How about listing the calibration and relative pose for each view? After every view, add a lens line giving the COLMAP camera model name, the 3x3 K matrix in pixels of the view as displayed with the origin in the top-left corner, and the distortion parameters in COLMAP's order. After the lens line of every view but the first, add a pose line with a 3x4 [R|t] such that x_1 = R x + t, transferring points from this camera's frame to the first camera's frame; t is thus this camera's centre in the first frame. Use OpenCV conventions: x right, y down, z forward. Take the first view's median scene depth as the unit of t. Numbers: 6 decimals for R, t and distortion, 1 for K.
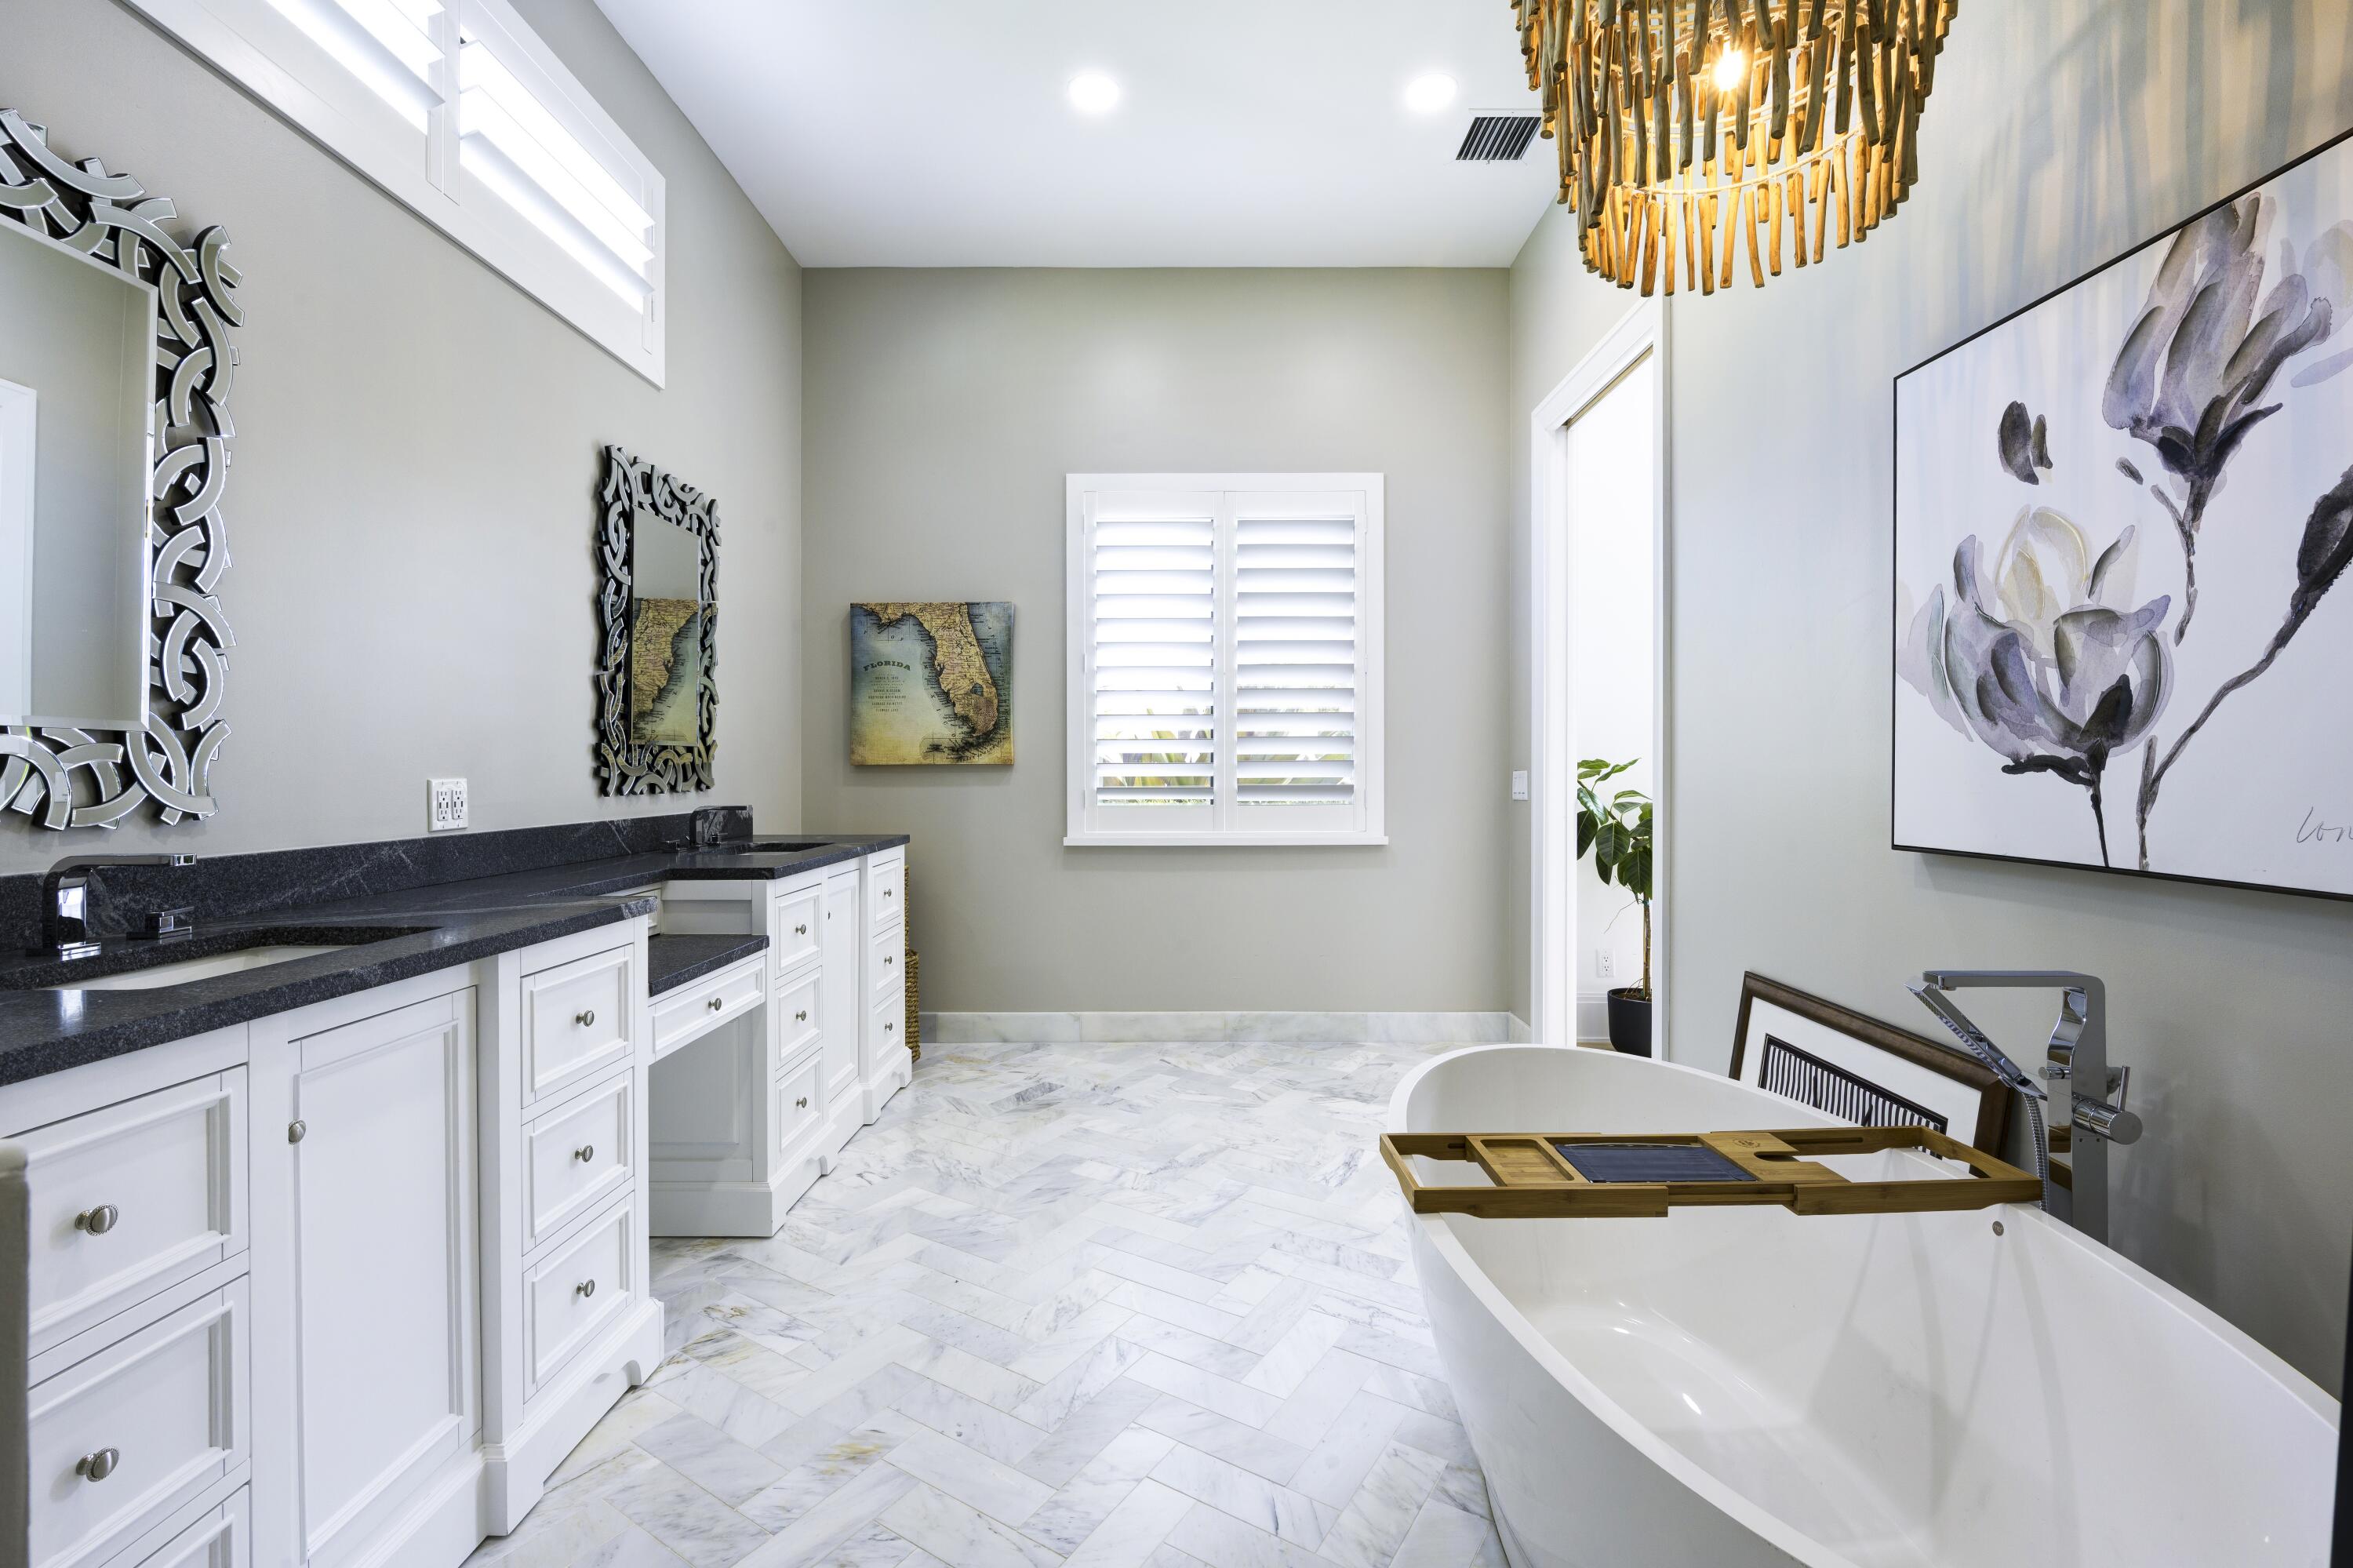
lens RADIAL K [[1004.6, 0, 1176.5], [0, 1004.6, 784.0], [0, 0, 1]] dist [-0.001116, -0.000133]
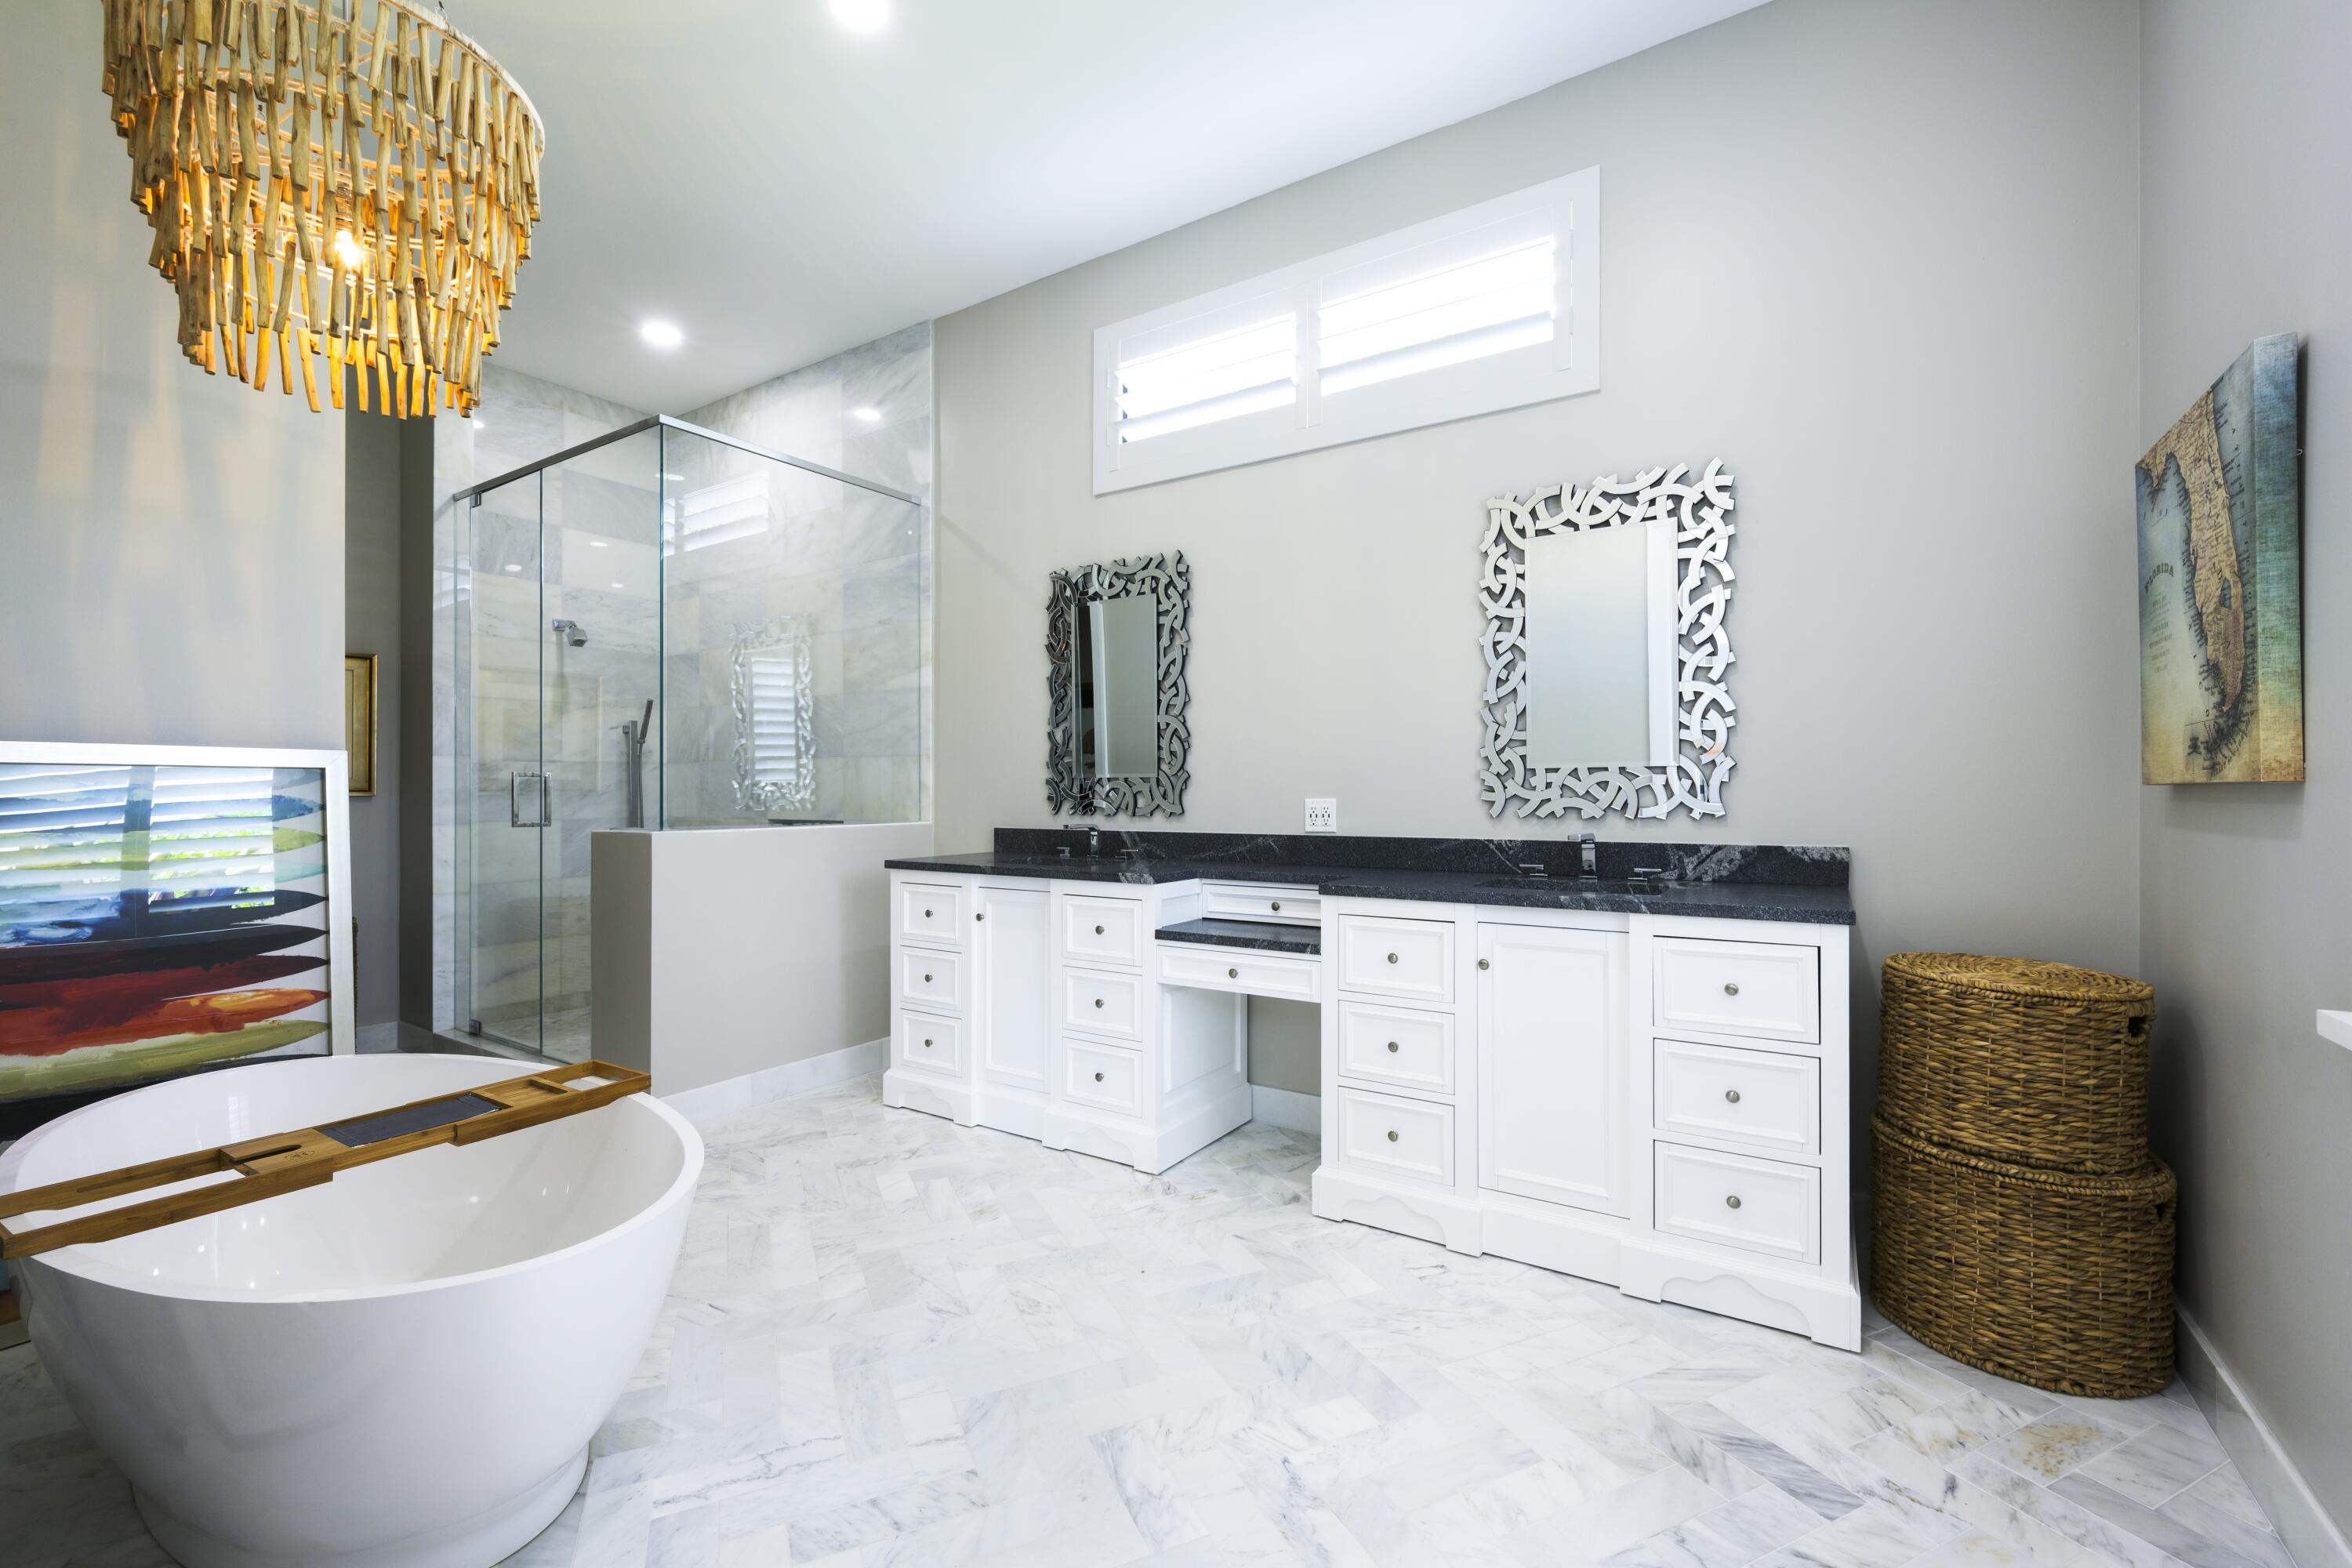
lens RADIAL K [[977.5, 0, 1193.6], [0, 977.5, 788.1], [0, 0, 1]] dist [-0.002036, -0.000107]
pose [[-0.529382, 0.006052, -0.848362, 0.496555], [-0.006260, 0.999919, 0.011039, -0.028498], [0.848360, 0.011155, -0.529302, 1.236711]]
